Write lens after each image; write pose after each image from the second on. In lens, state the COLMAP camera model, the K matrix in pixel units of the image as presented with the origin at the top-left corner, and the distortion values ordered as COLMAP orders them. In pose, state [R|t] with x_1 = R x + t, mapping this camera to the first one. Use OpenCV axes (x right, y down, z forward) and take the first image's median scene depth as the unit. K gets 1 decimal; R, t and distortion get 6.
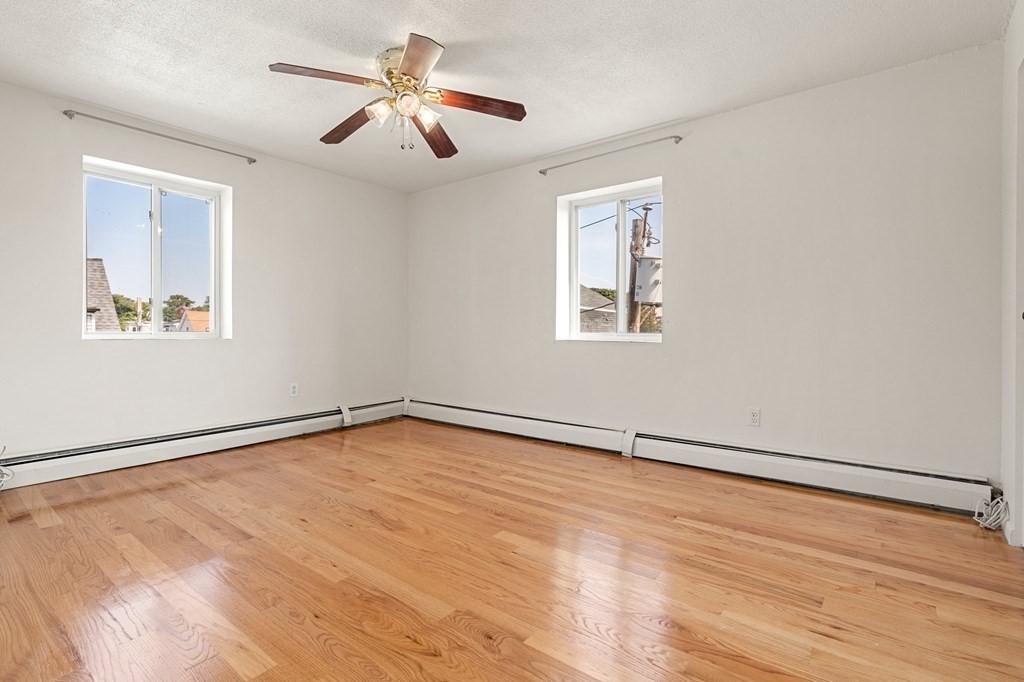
lens RADIAL K [[465.0, 0, 515.6], [0, 465.0, 329.6], [0, 0, 1]] dist [-0.001231, -0.000101]
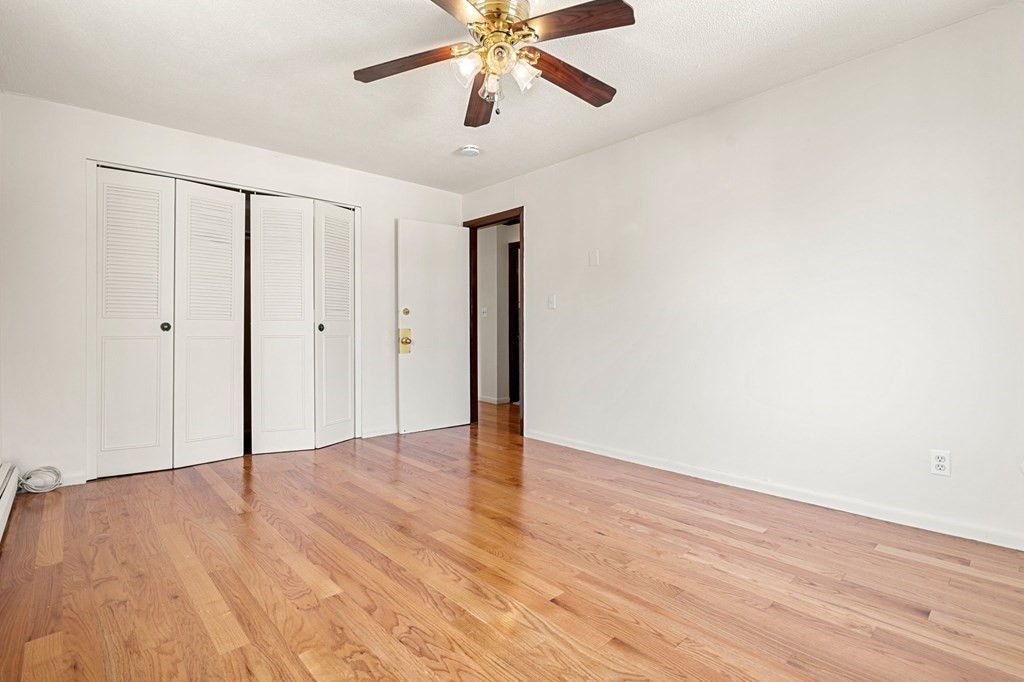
lens RADIAL K [[465.0, 0, 515.6], [0, 465.0, 329.6], [0, 0, 1]] dist [-0.001231, -0.000101]
pose [[-0.987679, 0.005834, 0.156386, -0.384046], [0.006307, 0.999977, 0.002527, -0.006784], [-0.156368, 0.003482, -0.987693, 1.717956]]
